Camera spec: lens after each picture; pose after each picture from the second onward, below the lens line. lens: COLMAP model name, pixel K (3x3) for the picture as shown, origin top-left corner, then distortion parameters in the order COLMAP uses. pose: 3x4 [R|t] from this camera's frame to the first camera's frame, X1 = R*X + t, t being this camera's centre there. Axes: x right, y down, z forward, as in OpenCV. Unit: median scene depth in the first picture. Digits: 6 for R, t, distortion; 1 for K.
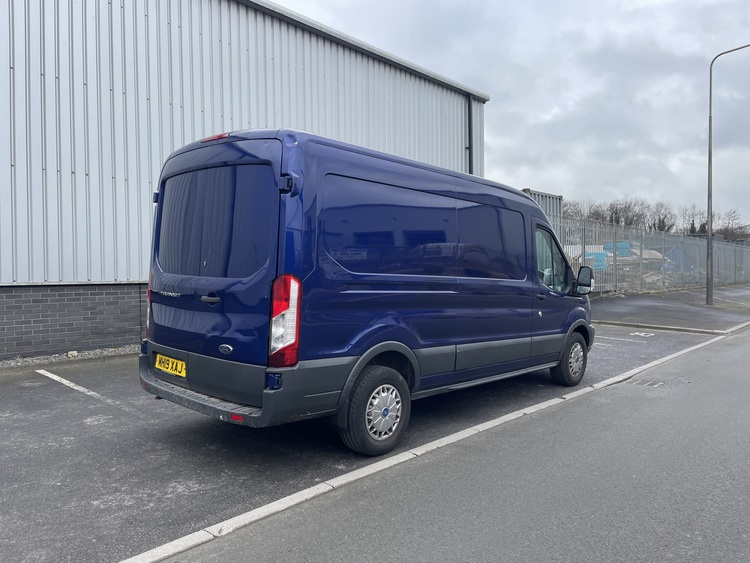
lens RADIAL K [[563.5, 0, 378.0], [0, 563.5, 287.6], [0, 0, 1]] dist [0.052490, -0.065056]
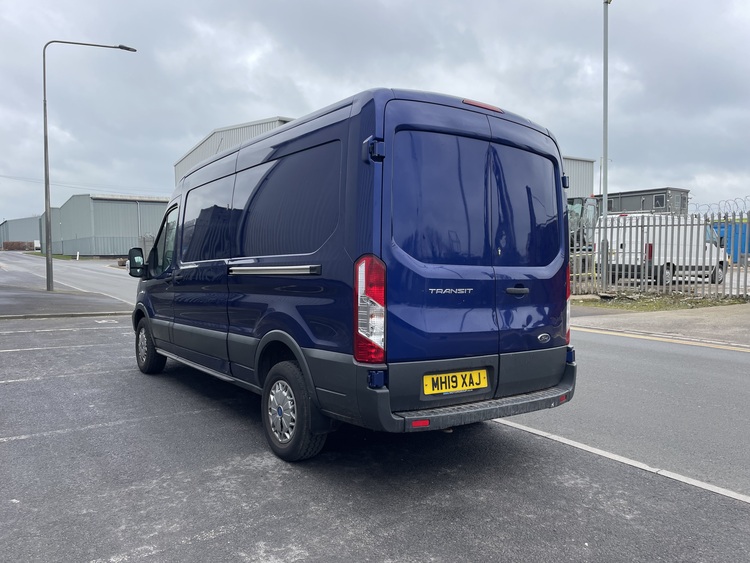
lens RADIAL K [[563.5, 0, 376.0], [0, 563.5, 285.2], [0, 0, 1]] dist [0.052490, -0.065056]
pose [[0.198228, -0.050192, 0.978870, -1.263089], [0.027590, 0.998578, 0.045616, -0.037683], [-0.979768, 0.017964, 0.199330, 1.055127]]
